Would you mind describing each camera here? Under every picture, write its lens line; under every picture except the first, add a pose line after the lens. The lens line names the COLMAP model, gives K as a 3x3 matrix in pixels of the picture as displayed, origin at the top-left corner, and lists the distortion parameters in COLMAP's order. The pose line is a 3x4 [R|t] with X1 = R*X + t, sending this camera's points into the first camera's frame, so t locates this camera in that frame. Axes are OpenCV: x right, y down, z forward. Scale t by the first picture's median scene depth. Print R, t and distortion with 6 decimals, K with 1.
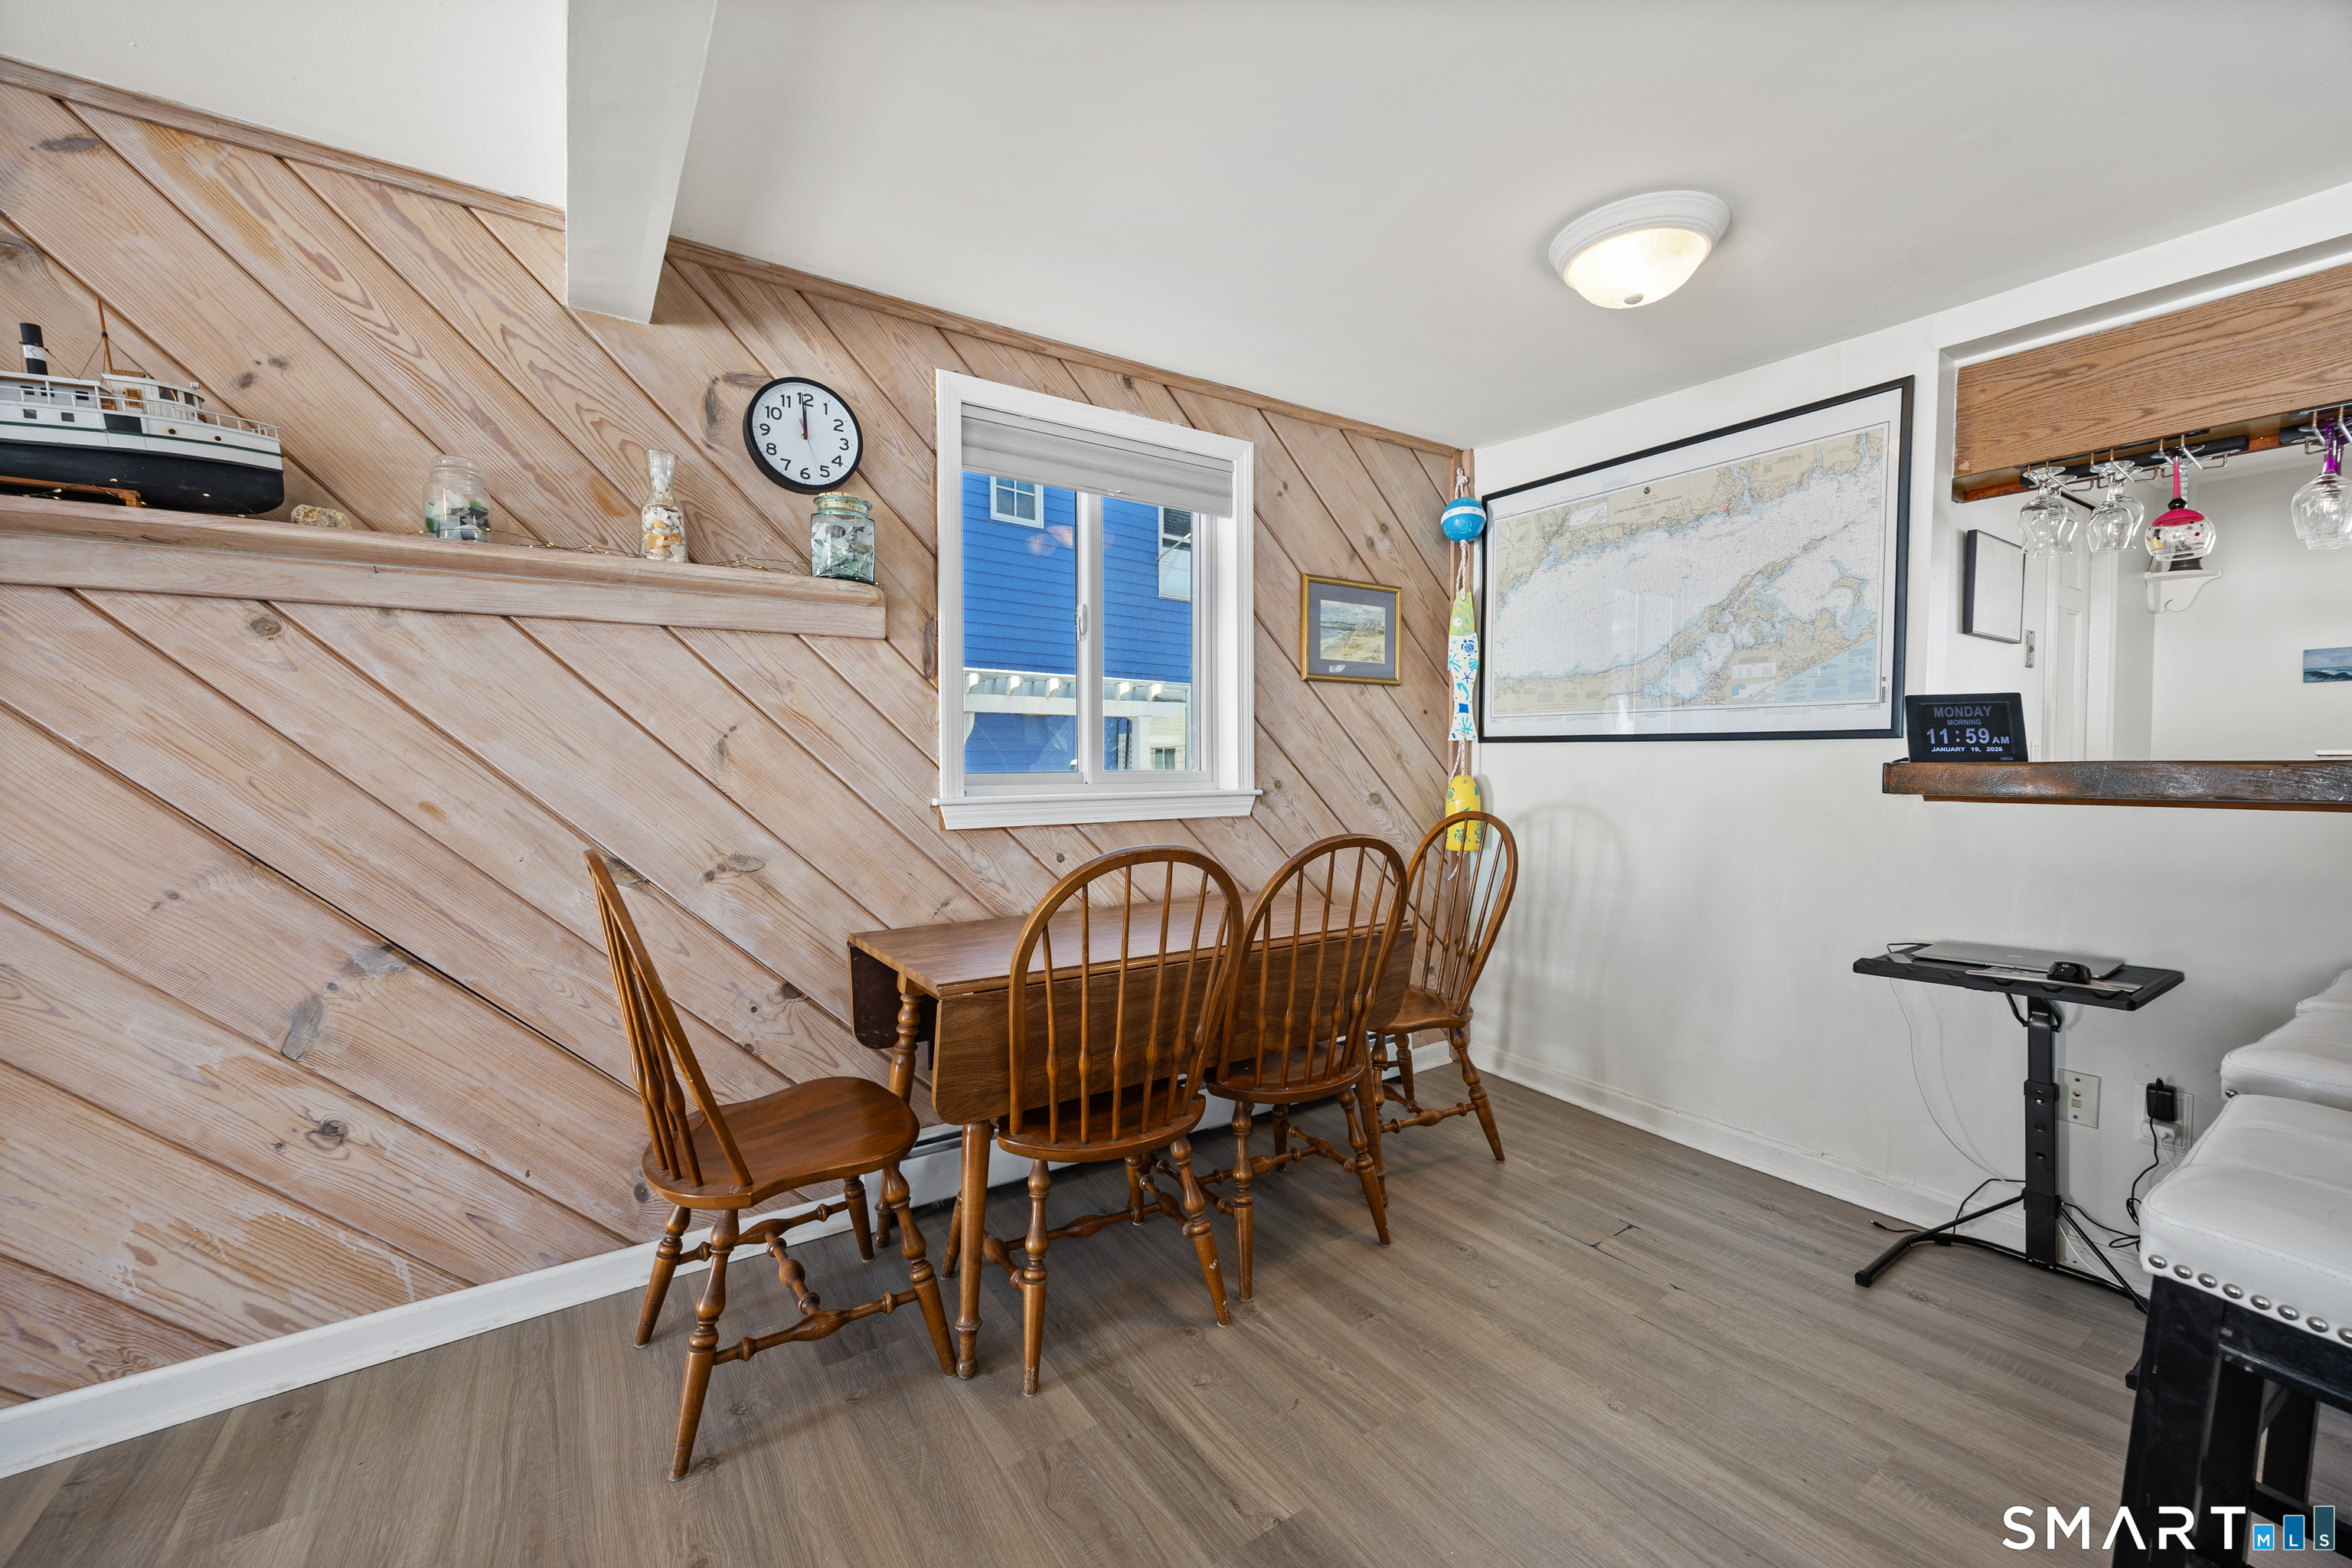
lens RADIAL K [[926.2, 0, 1176.2], [0, 926.2, 782.9], [0, 0, 1]] dist [-0.002806, -0.000176]
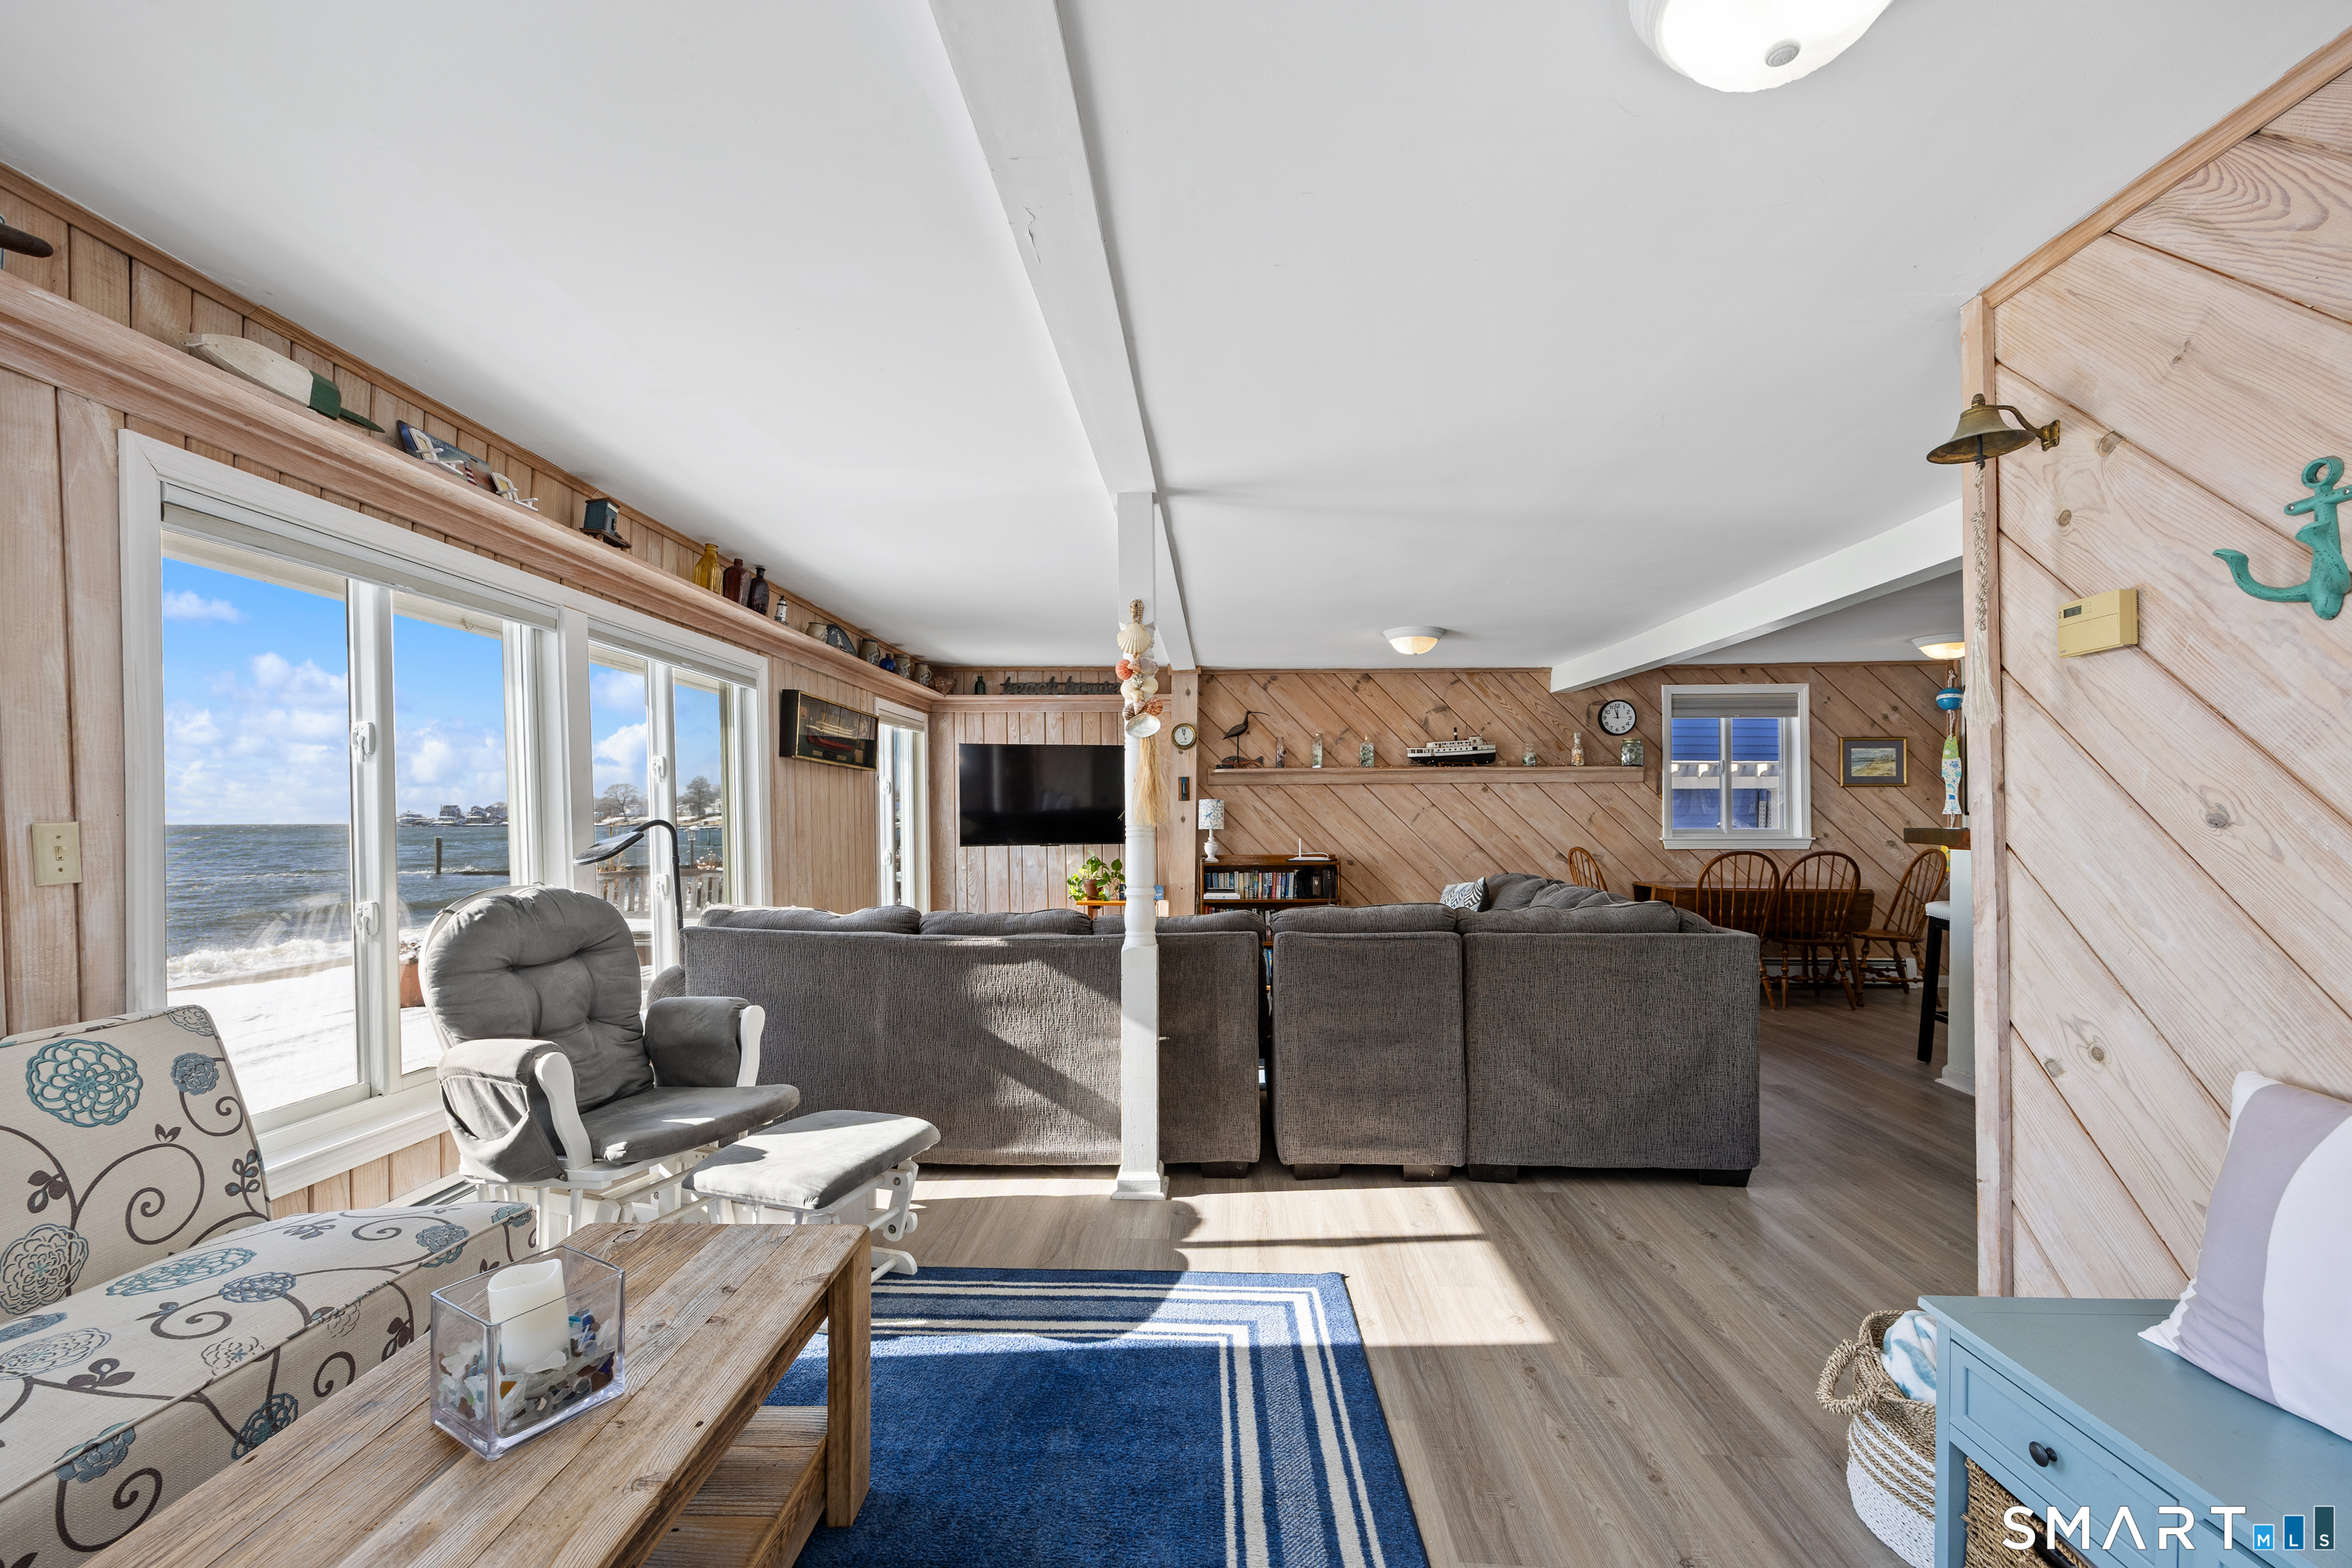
lens RADIAL K [[926.2, 0, 1186.8], [0, 926.2, 793.1], [0, 0, 1]] dist [-0.002806, -0.000176]
pose [[0.807118, -0.000324, -0.590390, 0.190350], [-0.014803, 0.999674, -0.020787, -0.030922], [0.590204, 0.025517, 0.806850, -1.711849]]
